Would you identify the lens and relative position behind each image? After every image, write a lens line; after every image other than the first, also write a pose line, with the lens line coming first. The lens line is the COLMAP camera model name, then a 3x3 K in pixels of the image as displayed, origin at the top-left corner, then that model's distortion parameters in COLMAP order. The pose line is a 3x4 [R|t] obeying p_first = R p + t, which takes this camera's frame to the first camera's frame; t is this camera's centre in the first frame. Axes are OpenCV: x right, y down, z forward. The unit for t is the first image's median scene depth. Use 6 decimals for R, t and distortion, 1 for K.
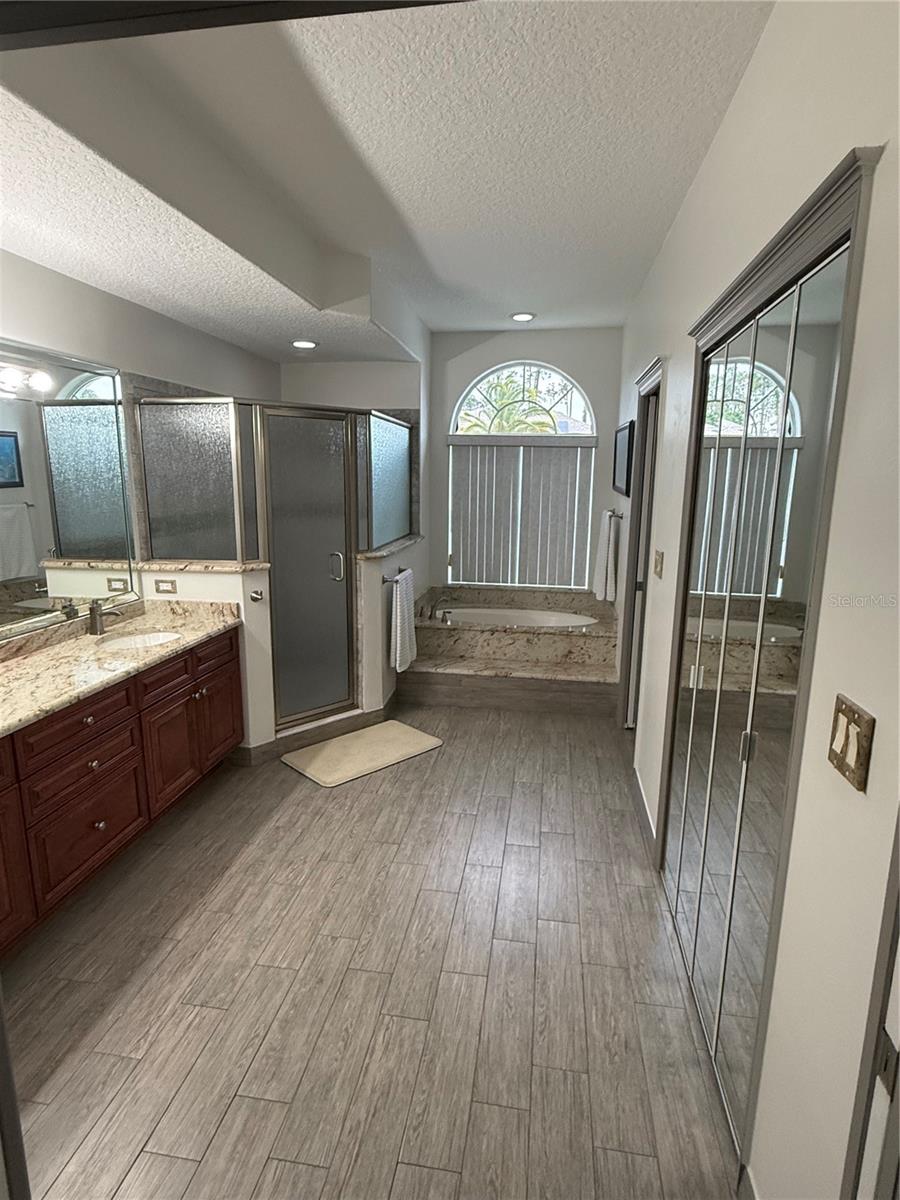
lens RADIAL K [[659.5, 0, 447.5], [0, 659.5, 609.2], [0, 0, 1]] dist [-0.005073, 0.001476]
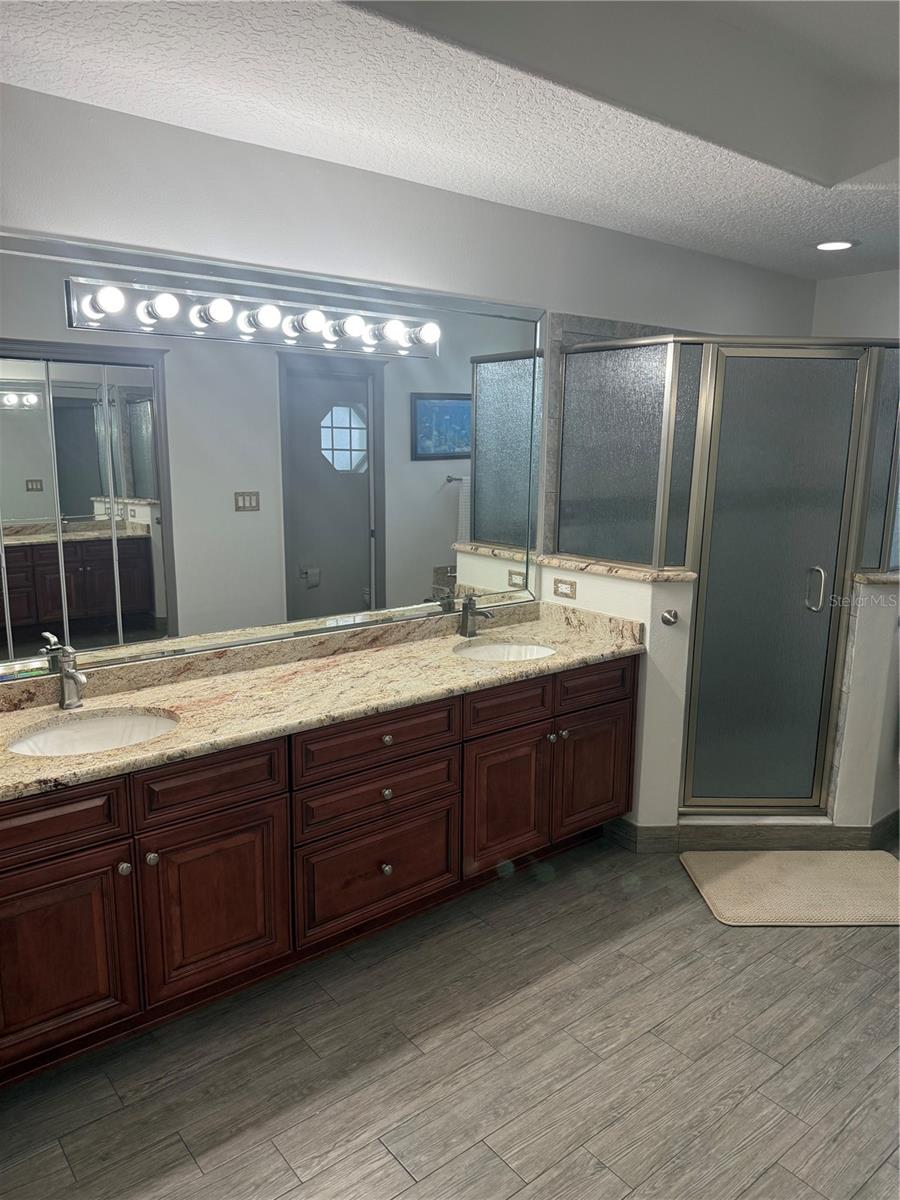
lens RADIAL K [[849.1, 0, 451.7], [0, 849.1, 604.4], [0, 0, 1]] dist [0.059948, -0.085603]
pose [[0.738705, 0.132157, -0.660946, 0.139138], [-0.142957, 0.989000, 0.037976, -0.035552], [0.658695, 0.066433, 0.749472, 0.168724]]
